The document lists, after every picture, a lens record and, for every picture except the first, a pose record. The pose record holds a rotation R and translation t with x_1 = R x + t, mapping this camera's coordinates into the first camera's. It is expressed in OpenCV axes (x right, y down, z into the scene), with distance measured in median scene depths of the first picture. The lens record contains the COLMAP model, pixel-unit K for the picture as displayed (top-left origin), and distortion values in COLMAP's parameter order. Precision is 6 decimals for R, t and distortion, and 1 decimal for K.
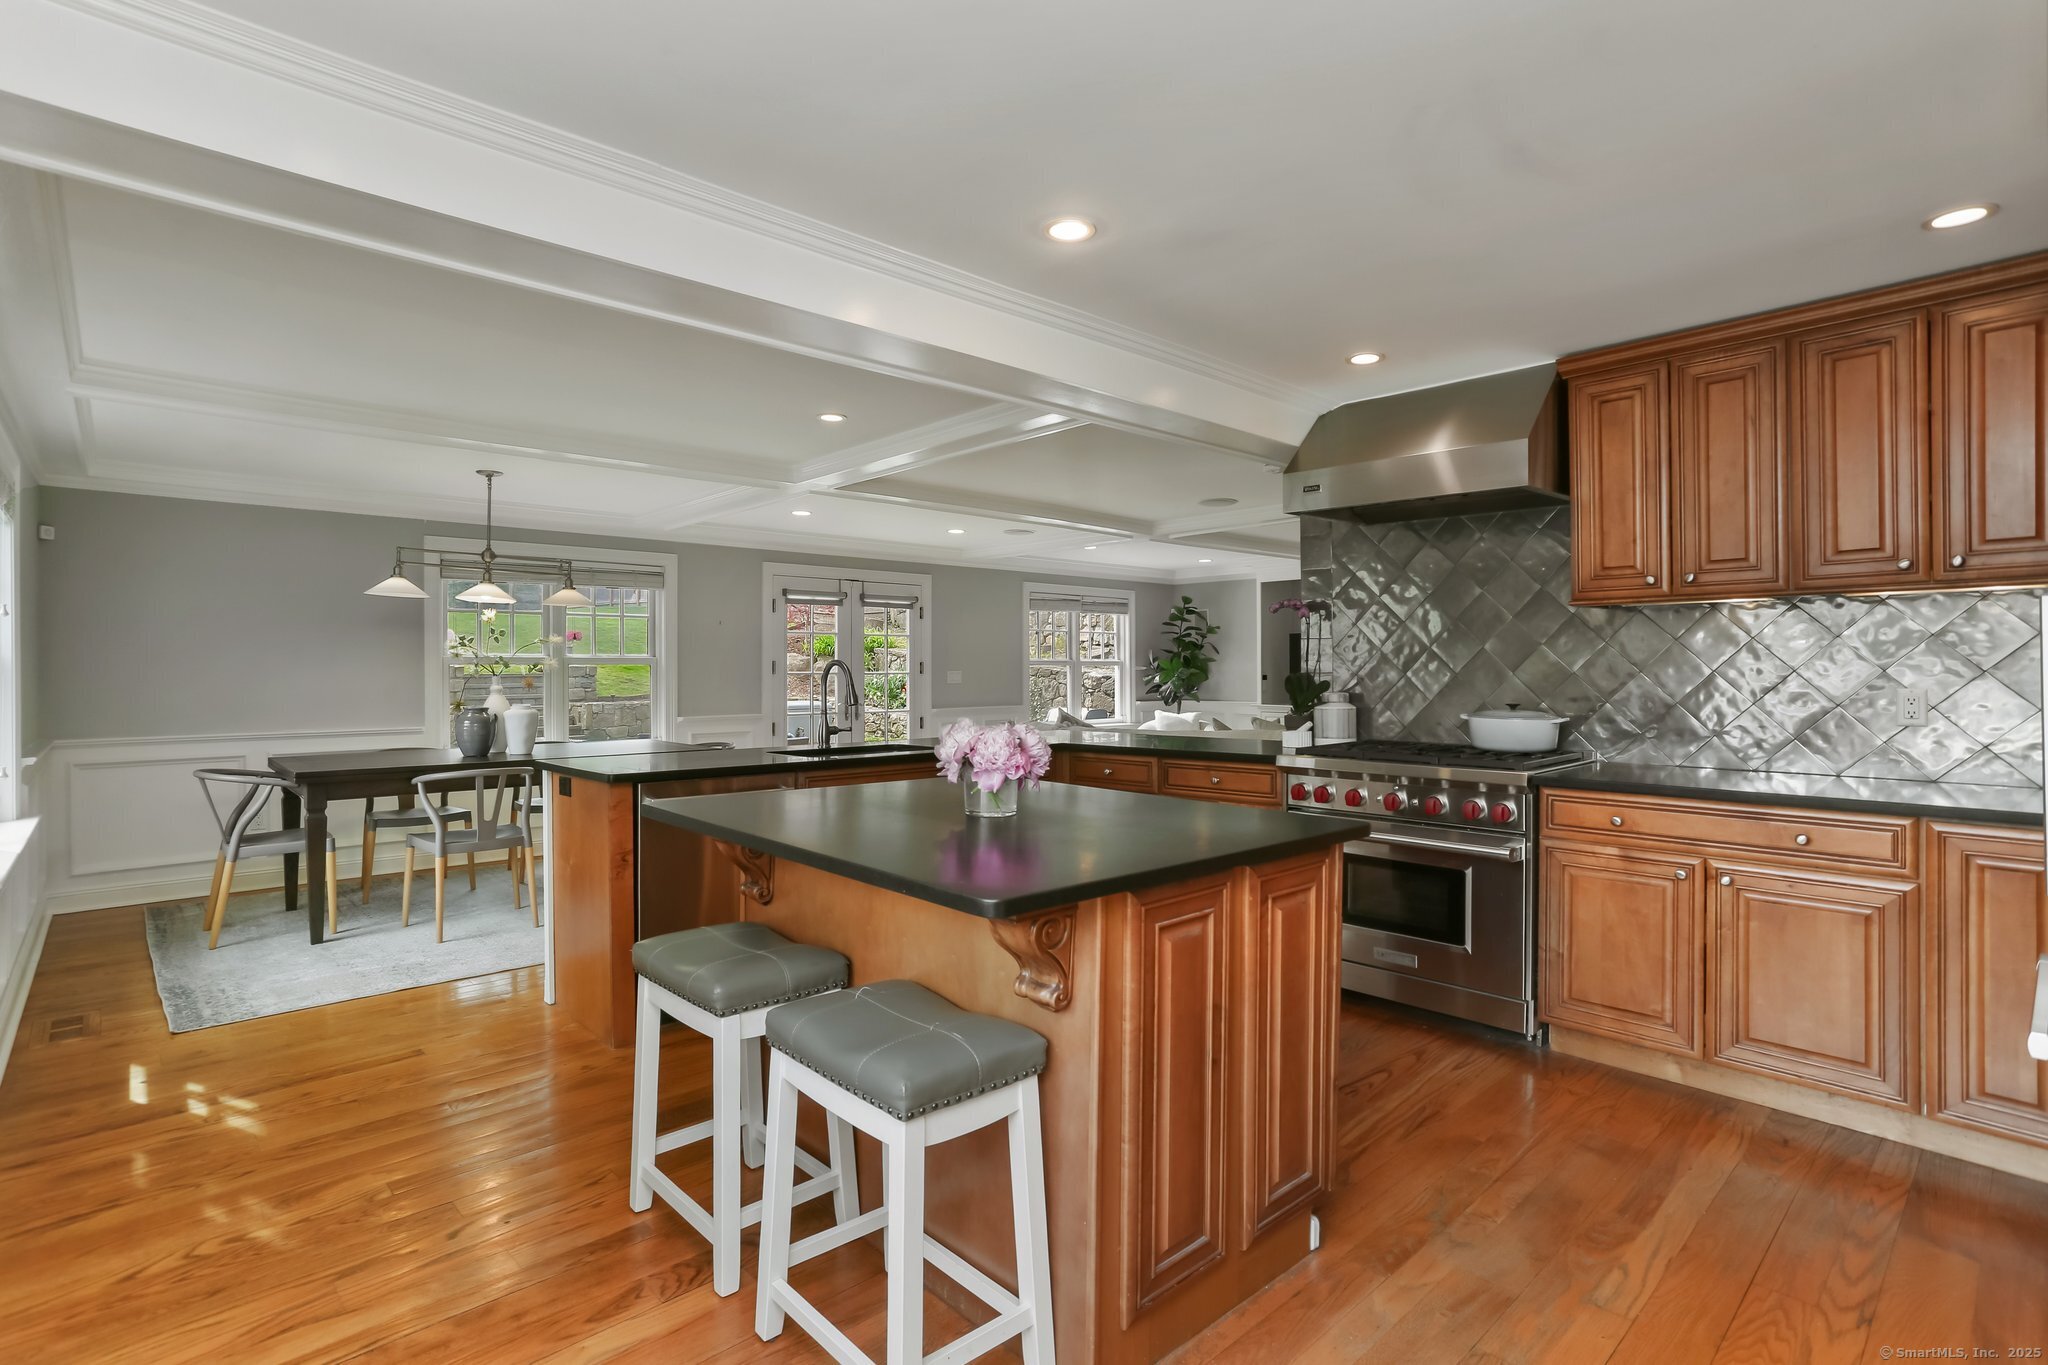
lens RADIAL K [[978.8, 0, 1023.8], [0, 978.8, 672.4], [0, 0, 1]] dist [-0.013656, 0.001464]
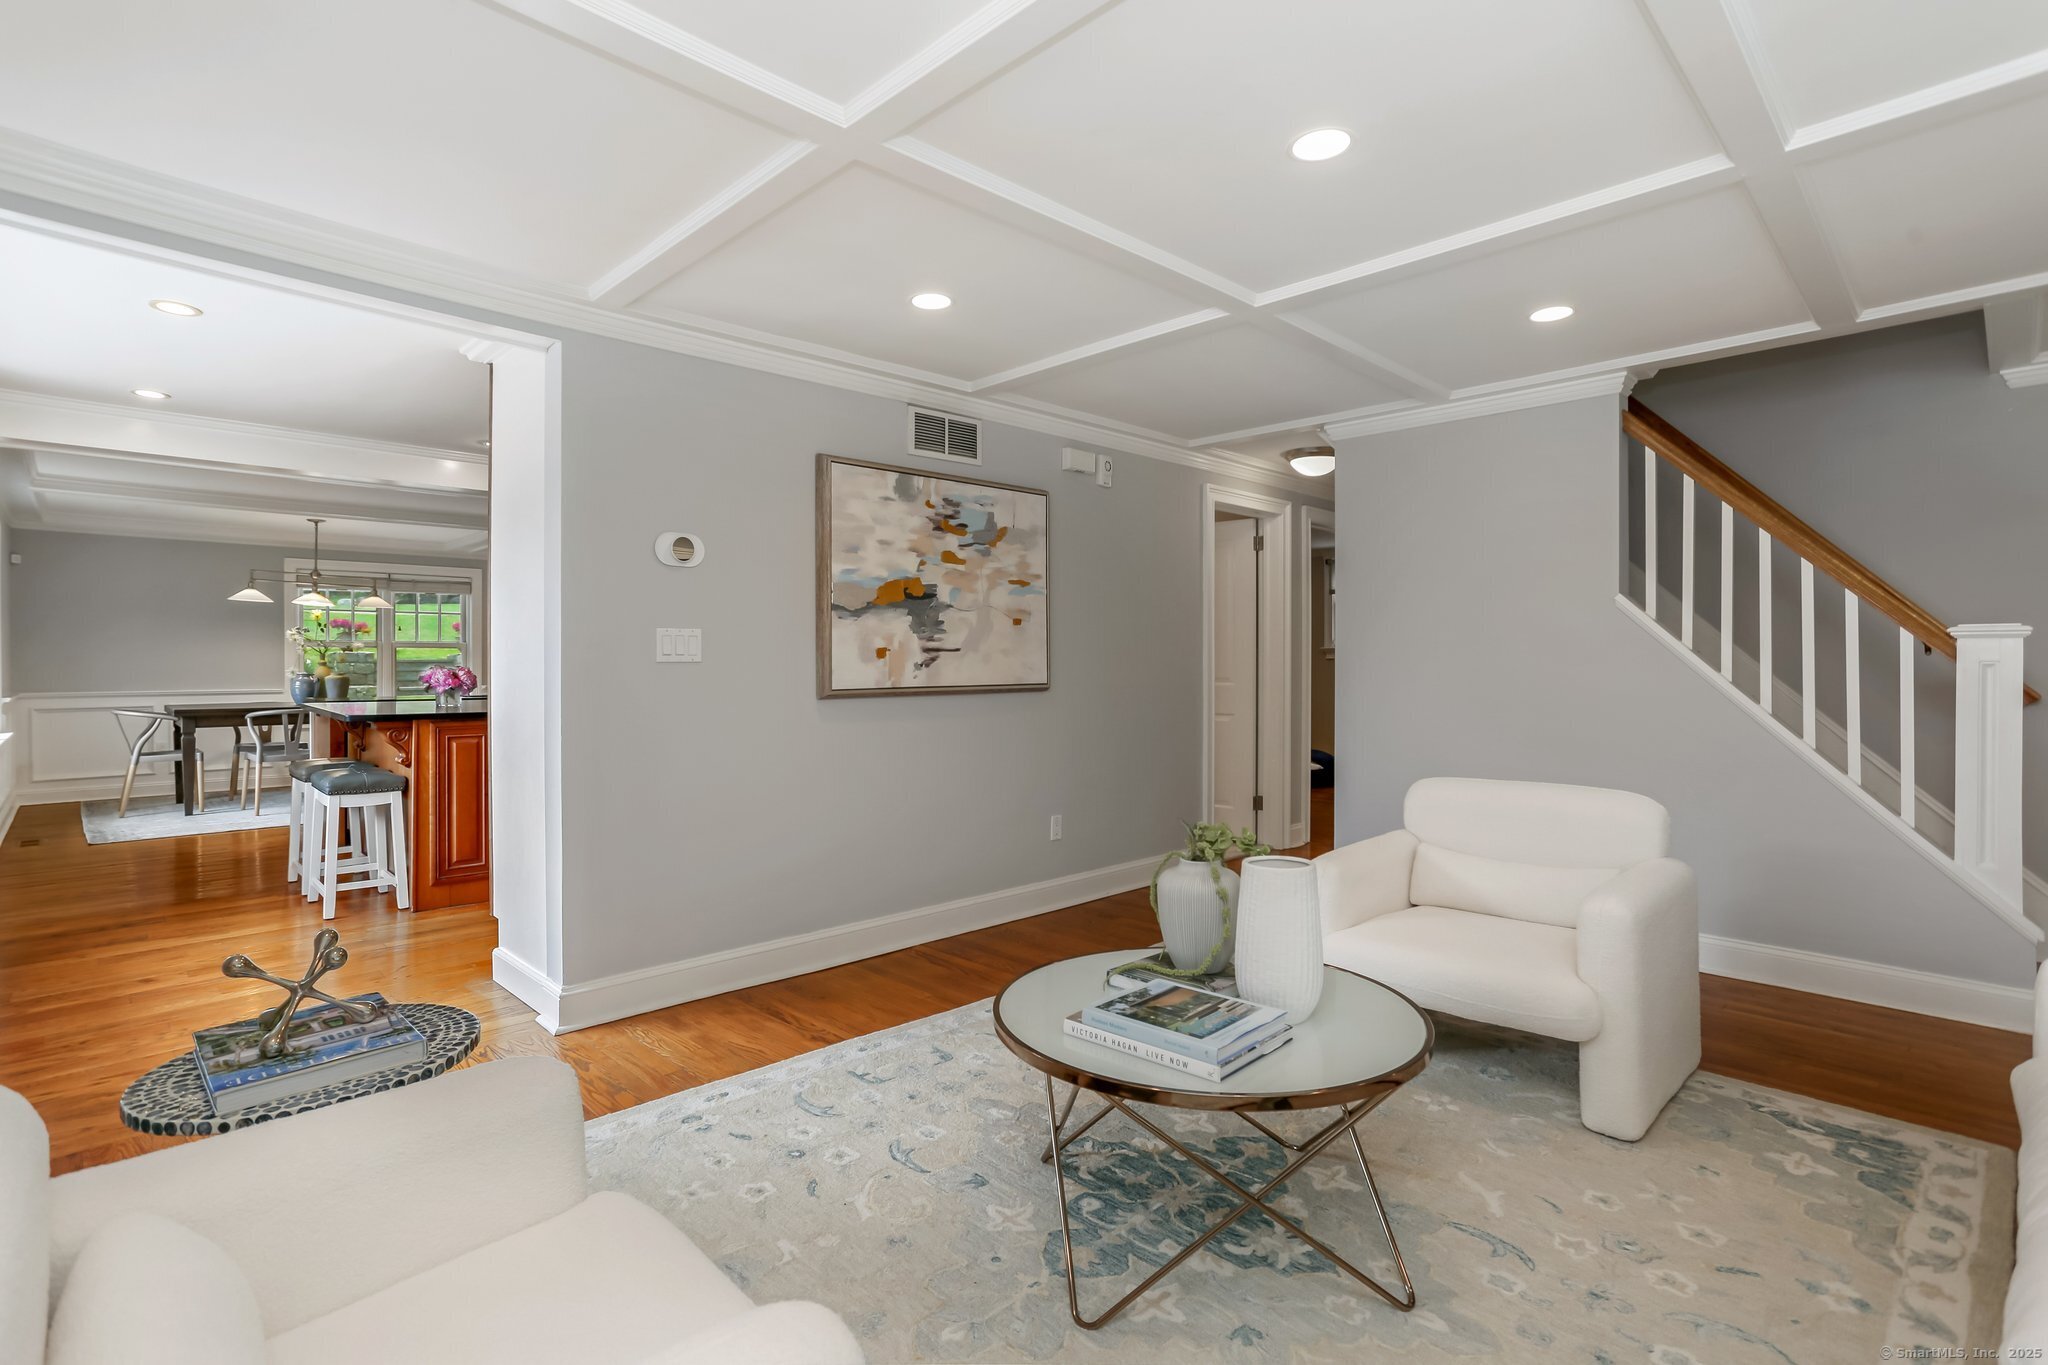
lens RADIAL K [[978.8, 0, 1023.8], [0, 978.8, 672.4], [0, 0, 1]] dist [-0.013656, 0.001464]
pose [[0.999720, 0.003835, 0.023338, 0.545532], [-0.004032, 0.999957, 0.008398, 0.018329], [-0.023305, -0.008489, 0.999692, -0.562053]]
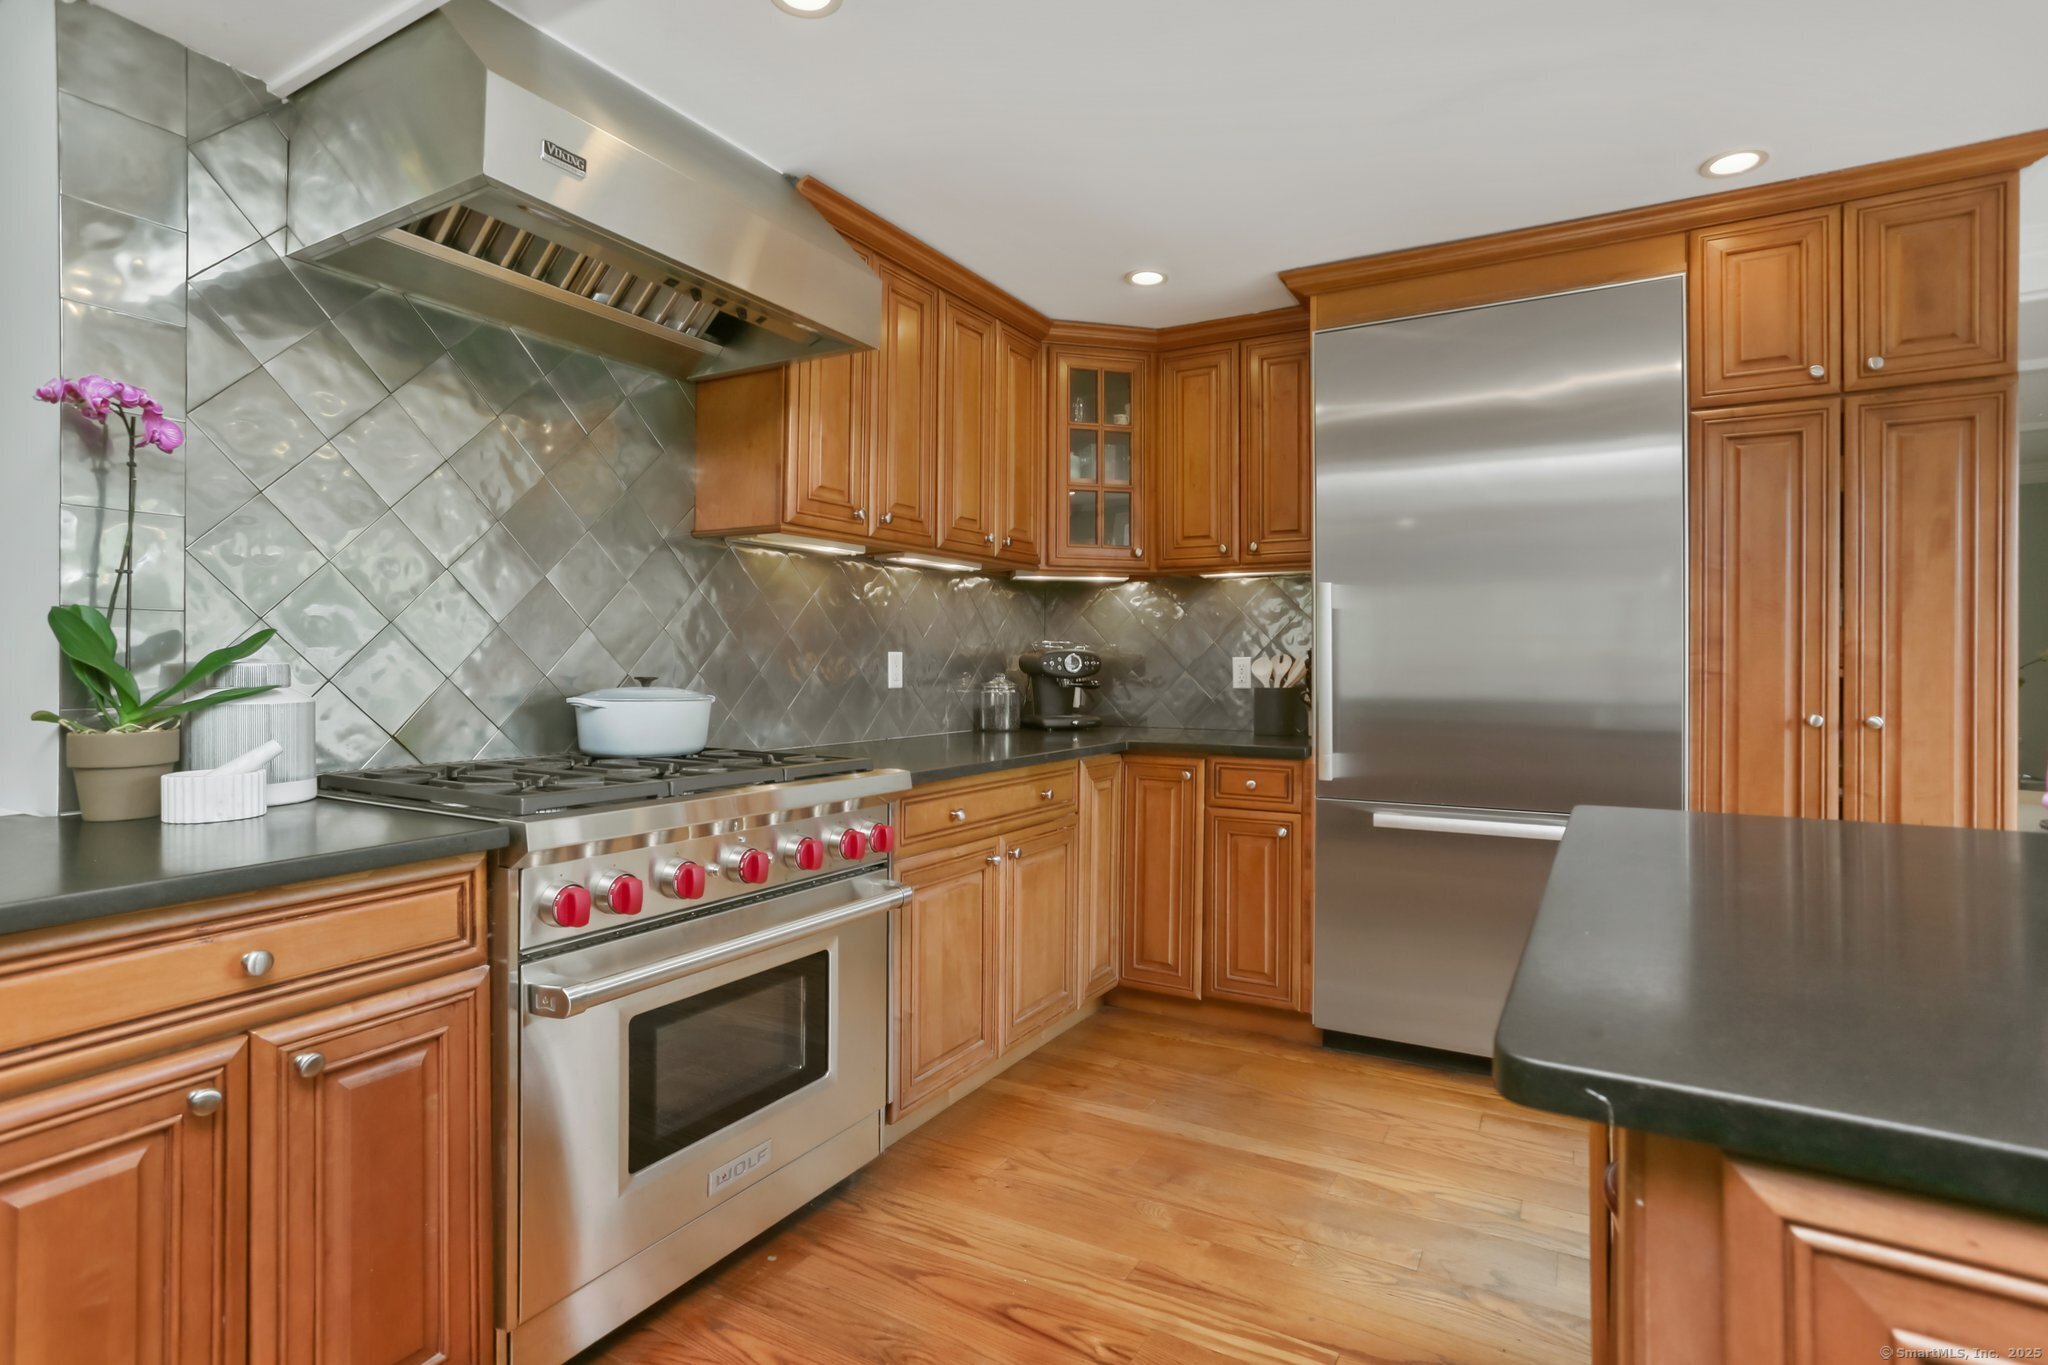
lens RADIAL K [[1012.2, 0, 1020.6], [0, 1012.2, 643.8], [0, 0, 1]] dist [-0.004065, 0.000126]
pose [[-0.285480, 0.020719, 0.958161, -0.122426], [0.001912, 0.999777, -0.021049, 0.018316], [-0.958383, -0.004177, -0.285456, 0.690712]]
